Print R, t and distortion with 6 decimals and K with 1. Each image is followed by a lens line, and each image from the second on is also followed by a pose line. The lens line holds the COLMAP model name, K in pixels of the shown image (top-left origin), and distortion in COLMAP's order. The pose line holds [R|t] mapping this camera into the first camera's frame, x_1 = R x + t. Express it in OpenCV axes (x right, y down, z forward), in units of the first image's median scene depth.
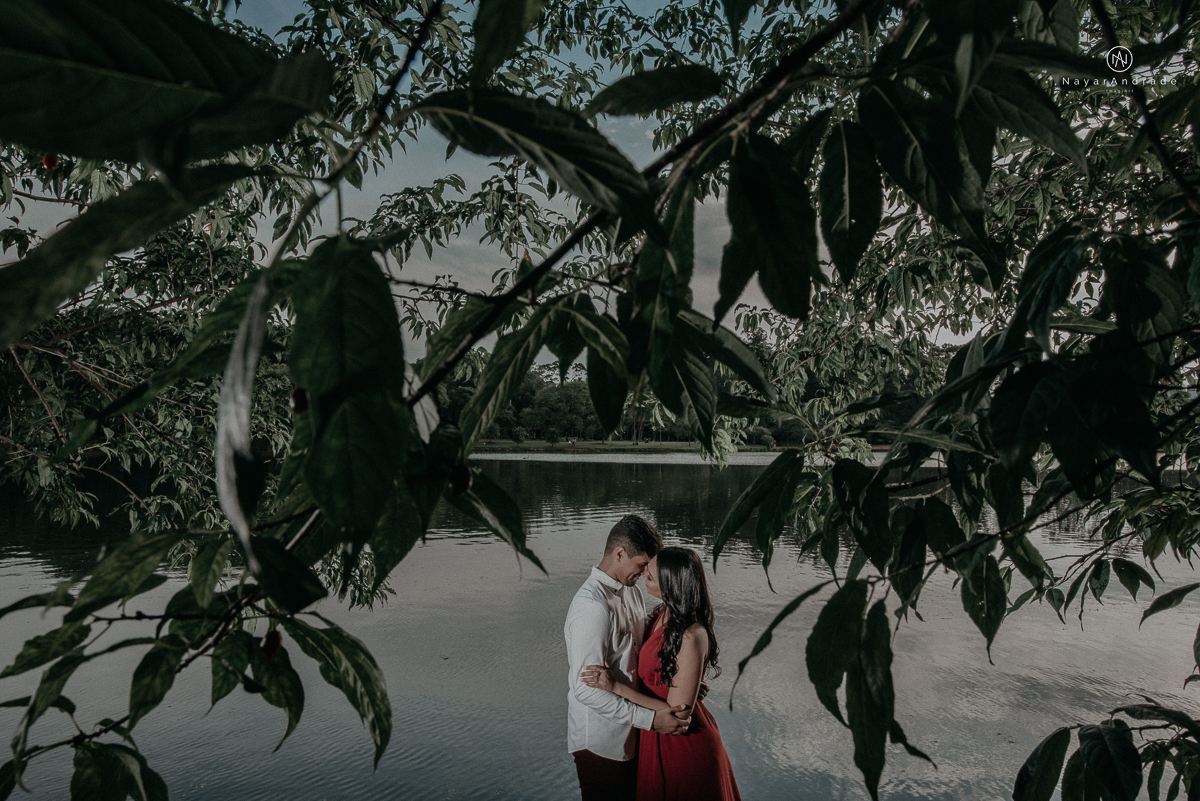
lens RADIAL K [[821.1, 0, 597.0], [0, 821.1, 391.4], [0, 0, 1]] dist [-0.059542, 0.022243]
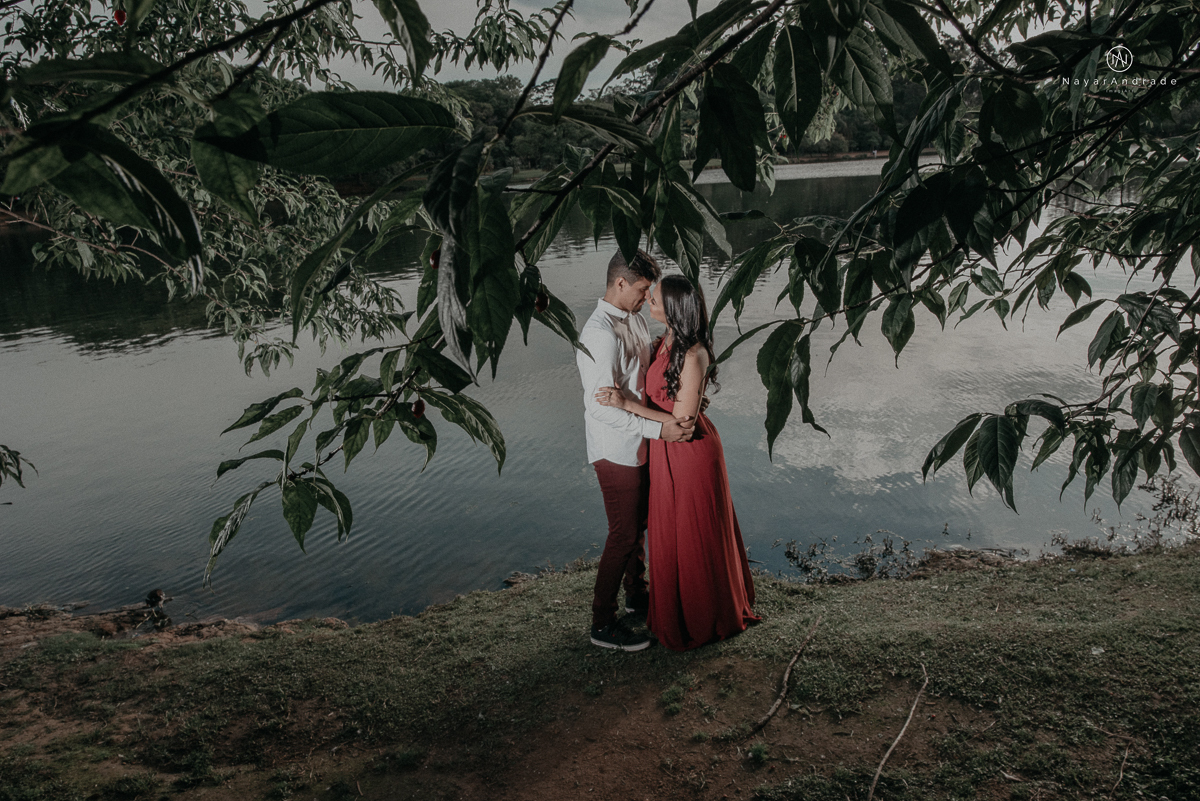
lens RADIAL K [[821.1, 0, 604.1], [0, 821.1, 395.3], [0, 0, 1]] dist [-0.059542, 0.022243]
pose [[0.998256, -0.058949, -0.003238, -0.003281], [0.056689, 0.941777, 0.331426, -0.023103], [-0.016488, -0.331032, 0.943476, -0.054624]]
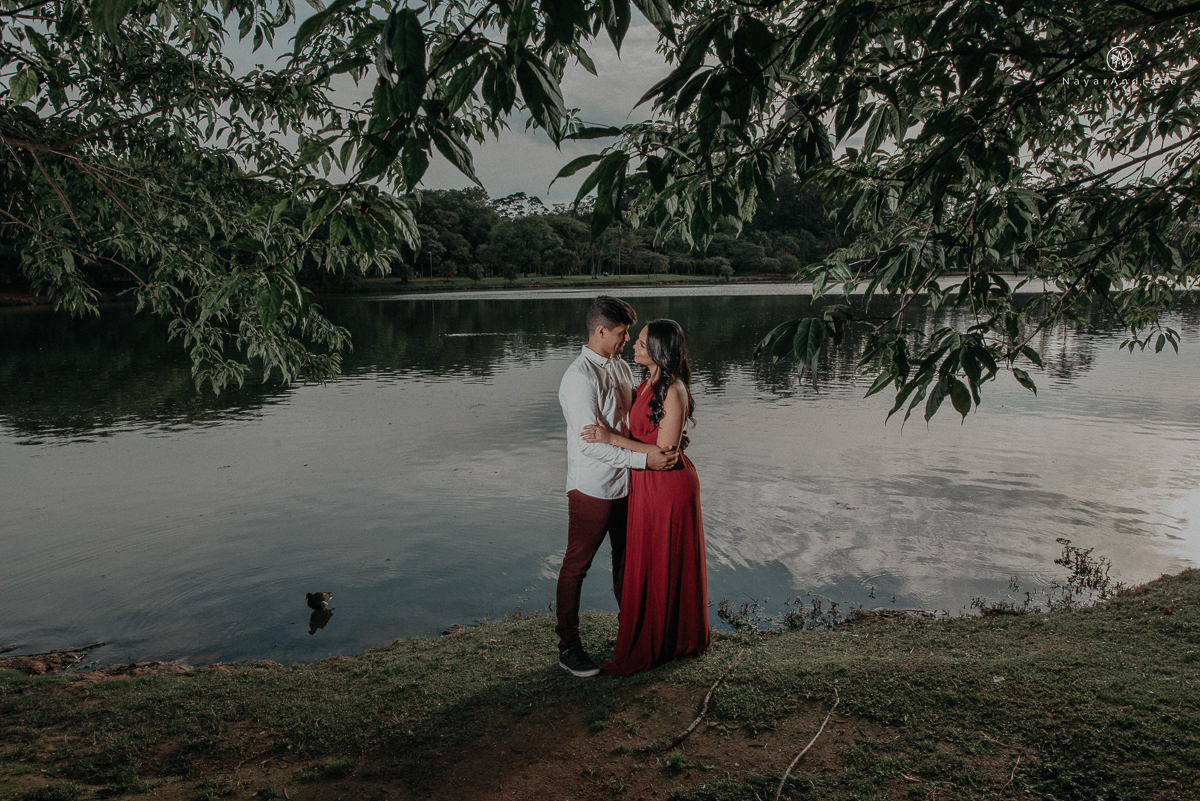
lens RADIAL K [[821.1, 0, 613.5], [0, 821.1, 398.2], [0, 0, 1]] dist [-0.059542, 0.022243]
pose [[0.997346, -0.031881, 0.065453, 0.020301], [0.017661, 0.978118, 0.207301, 0.049103], [-0.070630, -0.205595, 0.976085, -0.168114]]
